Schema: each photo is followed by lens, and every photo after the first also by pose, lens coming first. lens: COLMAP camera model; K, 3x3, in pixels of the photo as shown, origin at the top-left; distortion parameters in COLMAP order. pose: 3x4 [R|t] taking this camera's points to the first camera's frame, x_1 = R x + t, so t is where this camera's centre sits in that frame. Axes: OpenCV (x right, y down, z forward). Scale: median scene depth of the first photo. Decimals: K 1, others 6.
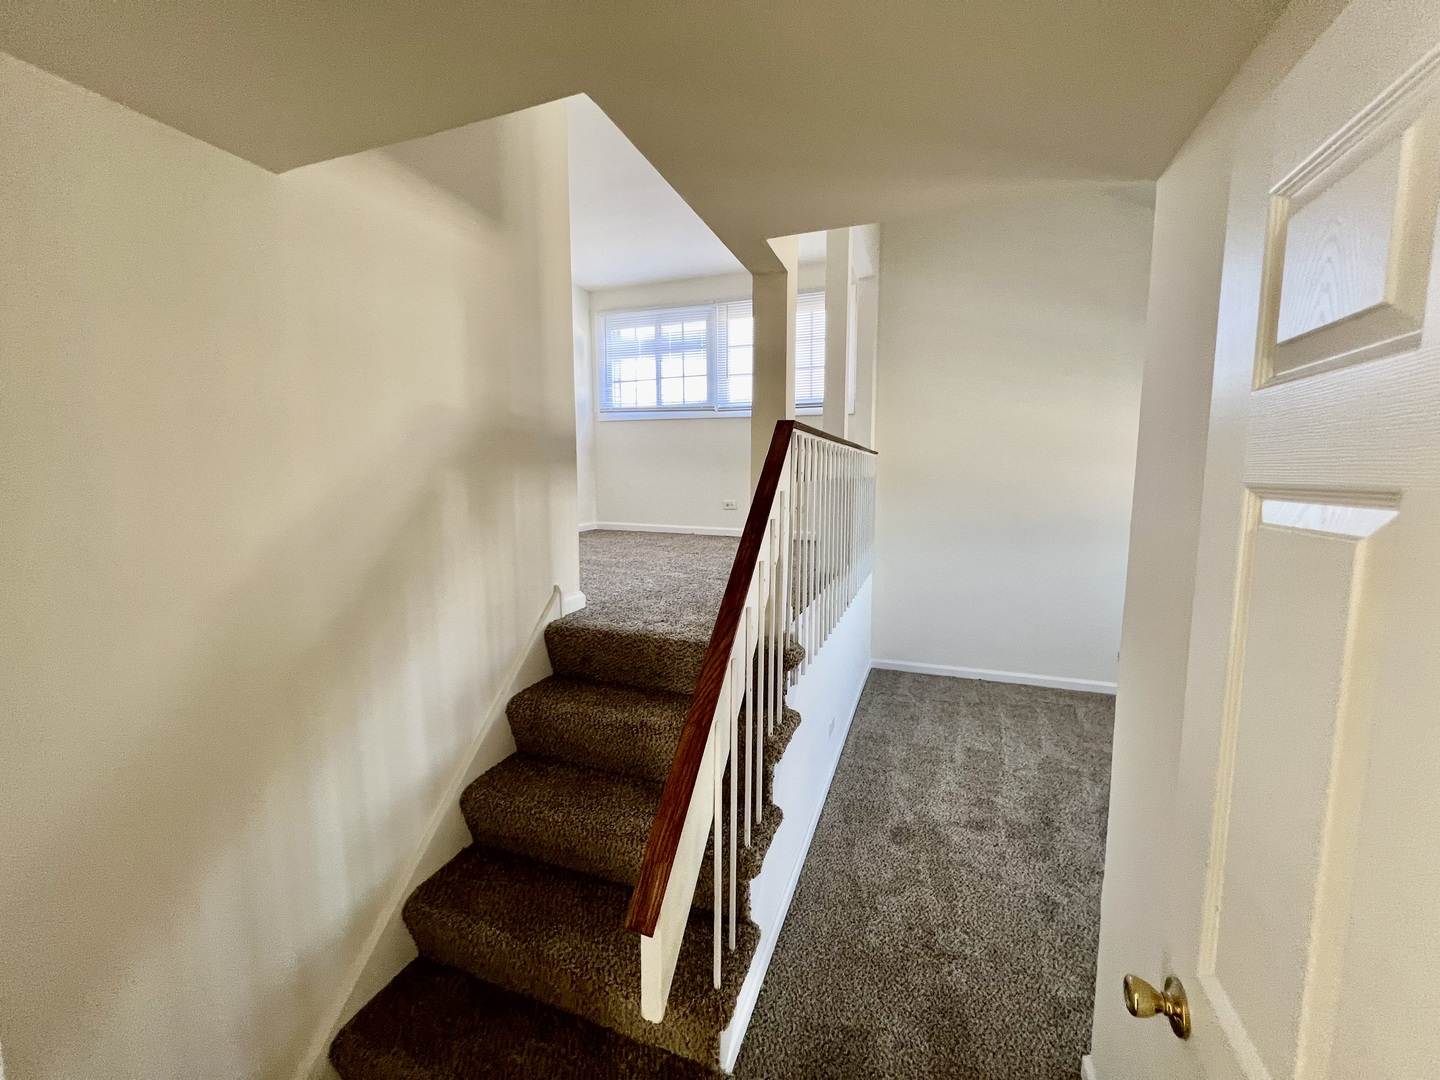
lens RADIAL K [[574.8, 0, 720.4], [0, 574.8, 540.8], [0, 0, 1]] dist [0.001238, 0.000278]
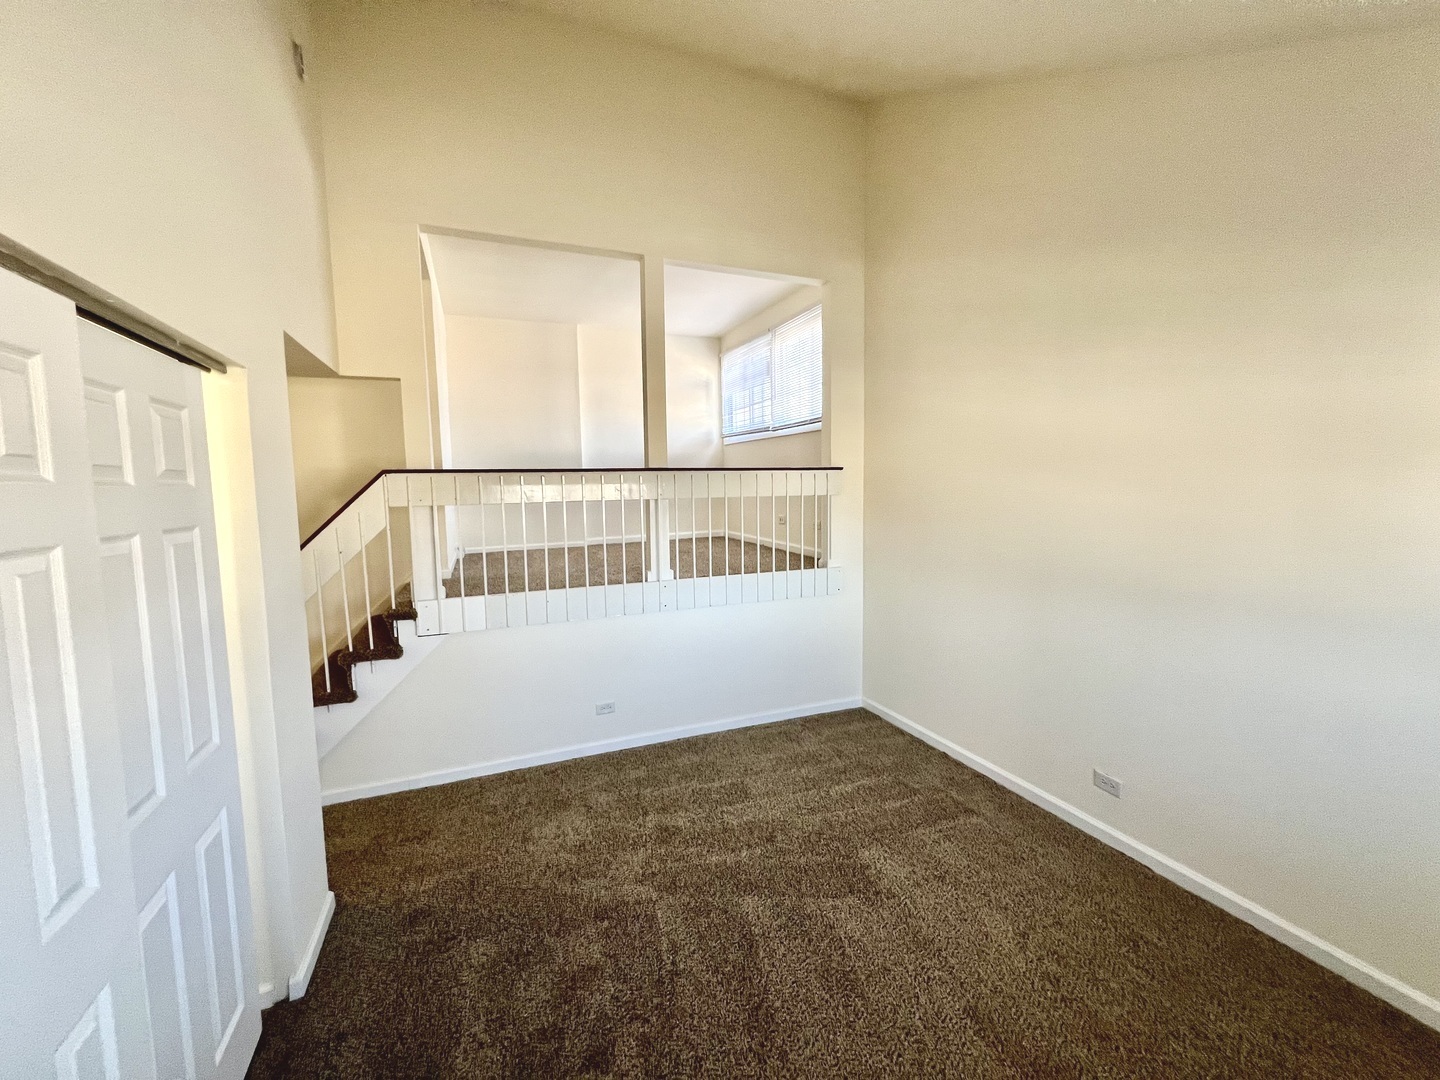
lens RADIAL K [[574.8, 0, 718.4], [0, 574.8, 533.3], [0, 0, 1]] dist [0.001238, 0.000278]
pose [[0.691836, 0.056503, -0.719840, 0.689904], [-0.067957, 0.997604, 0.012992, -0.041732], [0.718849, 0.039930, 0.694018, 0.190661]]
